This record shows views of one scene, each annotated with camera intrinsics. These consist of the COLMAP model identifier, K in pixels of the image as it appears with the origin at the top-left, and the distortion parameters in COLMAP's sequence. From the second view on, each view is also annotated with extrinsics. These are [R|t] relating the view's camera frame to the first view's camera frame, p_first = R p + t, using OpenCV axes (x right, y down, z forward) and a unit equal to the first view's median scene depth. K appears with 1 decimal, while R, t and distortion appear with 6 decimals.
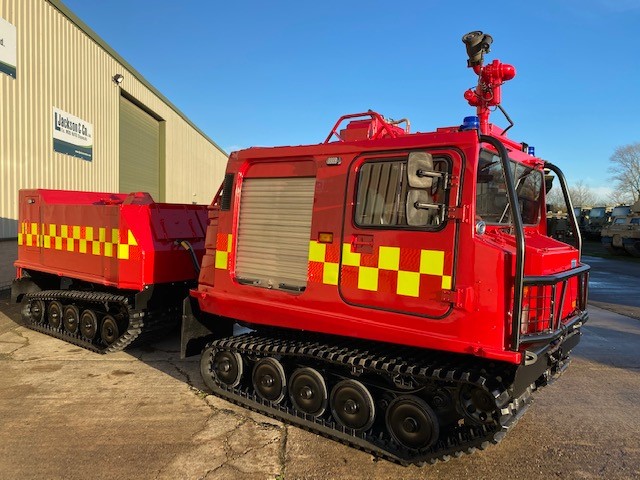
lens RADIAL K [[490.8, 0, 319.2], [0, 490.8, 237.3], [0, 0, 1]] dist [0.022771, -0.008685]
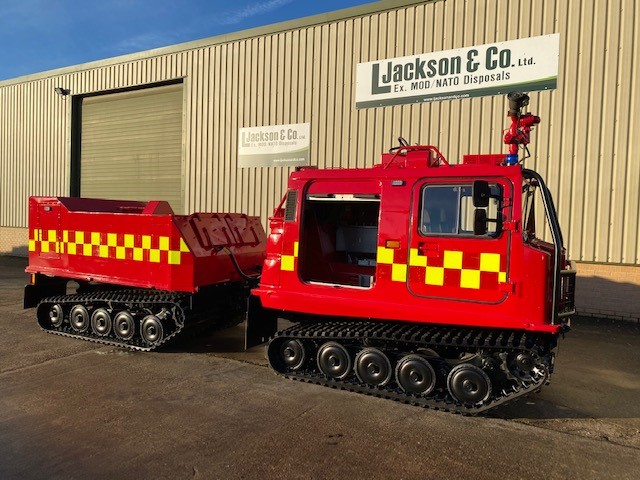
lens RADIAL K [[477.0, 0, 314.3], [0, 477.0, 241.0], [0, 0, 1]] dist [0.056965, -0.098269]
pose [[-0.537569, -0.004008, -0.843210, 0.343564], [-0.073520, 0.996403, 0.042135, -0.033663], [0.840009, 0.084644, -0.535930, 0.975850]]
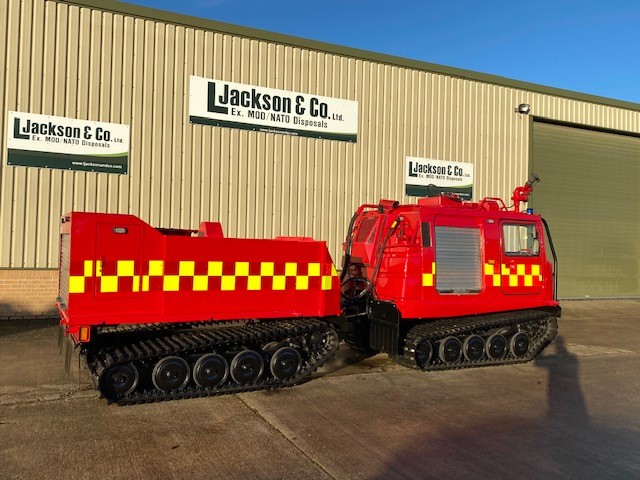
lens RADIAL K [[541.3, 0, 311.2], [0, 541.3, 241.2], [0, 0, 1]] dist [0.080287, -0.144642]
pose [[0.366133, -0.028414, -0.930129, 0.527288], [-0.051027, 0.997417, -0.050556, 0.001470], [0.929163, 0.065971, 0.363737, 0.357934]]
